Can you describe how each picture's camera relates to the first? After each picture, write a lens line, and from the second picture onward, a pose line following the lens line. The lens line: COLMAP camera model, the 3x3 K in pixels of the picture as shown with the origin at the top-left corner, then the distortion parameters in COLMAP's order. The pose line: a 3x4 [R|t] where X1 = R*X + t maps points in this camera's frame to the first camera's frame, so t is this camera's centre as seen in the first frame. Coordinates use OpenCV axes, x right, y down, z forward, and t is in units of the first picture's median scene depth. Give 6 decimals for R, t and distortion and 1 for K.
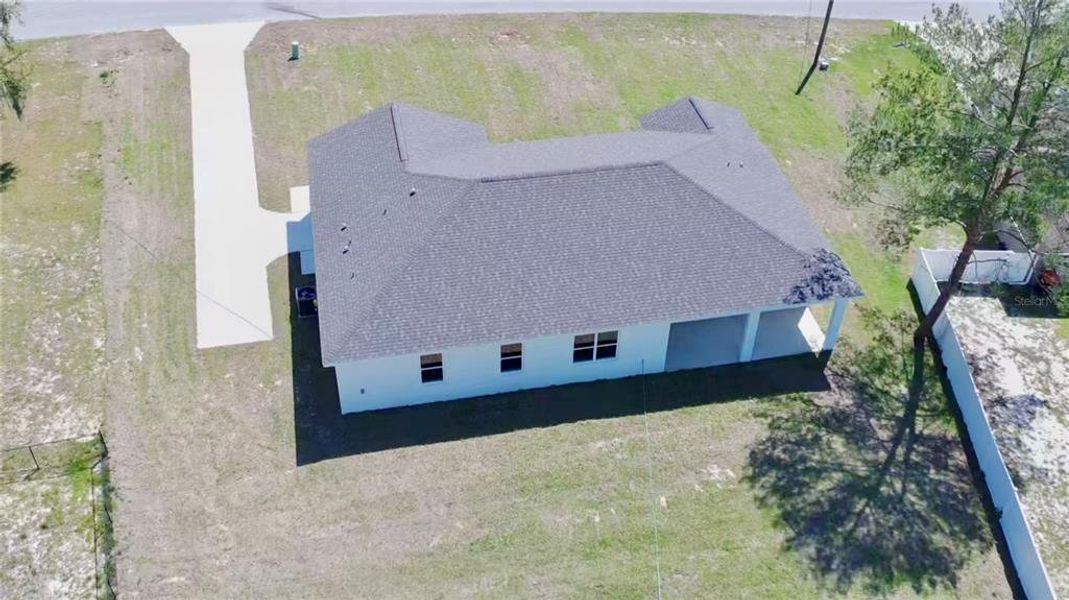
lens RADIAL K [[1039.2, 0, 540.0], [0, 1039.2, 294.4], [0, 0, 1]] dist [-0.022935, 0.010298]
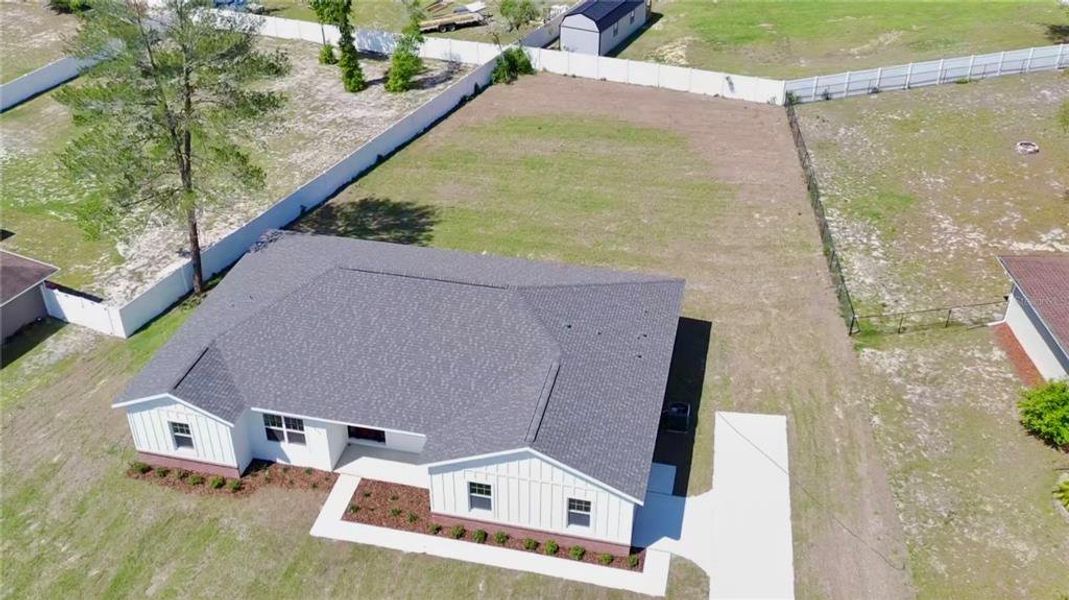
lens RADIAL K [[1039.2, 0, 540.0], [0, 1039.2, 294.4], [0, 0, 1]] dist [-0.022935, 0.010298]
pose [[-0.911162, -0.244827, 0.331427, -0.418841], [0.248900, 0.313984, 0.916222, -1.020537], [-0.328379, 0.917319, -0.225153, 1.195828]]
